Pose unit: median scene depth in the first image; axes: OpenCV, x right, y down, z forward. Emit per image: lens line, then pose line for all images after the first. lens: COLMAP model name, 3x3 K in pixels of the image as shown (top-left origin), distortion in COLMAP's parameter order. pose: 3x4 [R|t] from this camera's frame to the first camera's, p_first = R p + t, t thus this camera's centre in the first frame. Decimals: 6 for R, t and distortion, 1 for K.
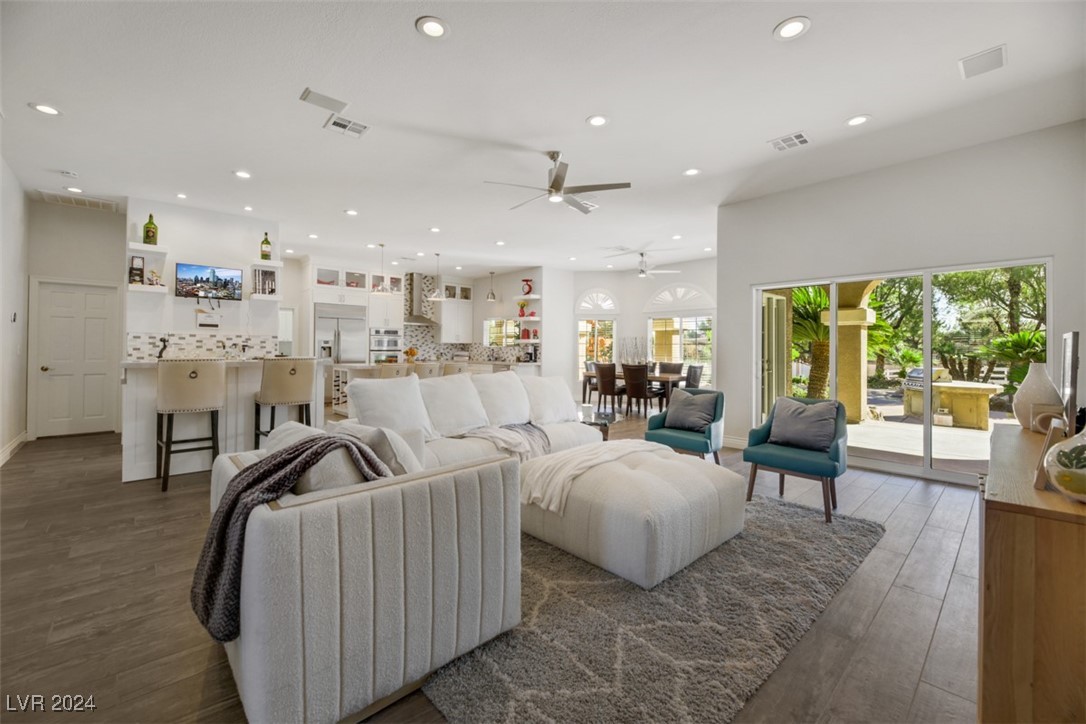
lens RADIAL K [[456.9, 0, 553.6], [0, 456.9, 359.7], [0, 0, 1]] dist [-0.003855, -0.000688]
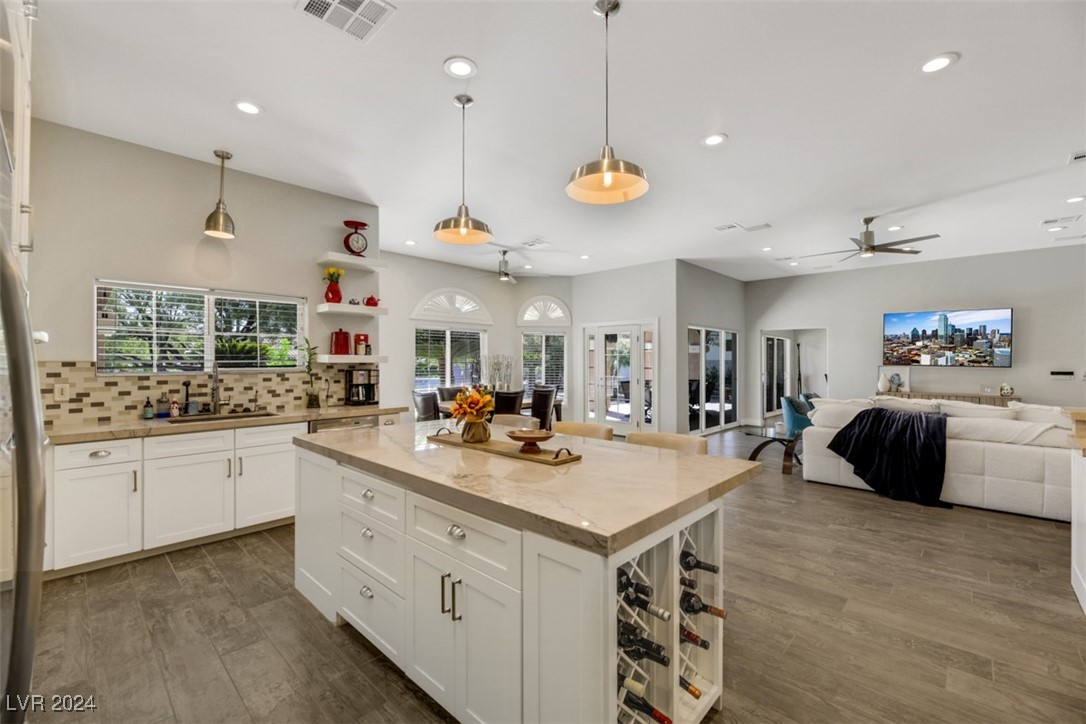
lens RADIAL K [[458.0, 0, 546.9], [0, 458.0, 356.9], [0, 0, 1]] dist [-0.002220, -0.000079]
pose [[-0.046179, 0.010189, 0.998881, -1.193462], [0.024096, 0.999668, -0.009083, -0.083694], [-0.998643, 0.023649, -0.046409, 1.956188]]
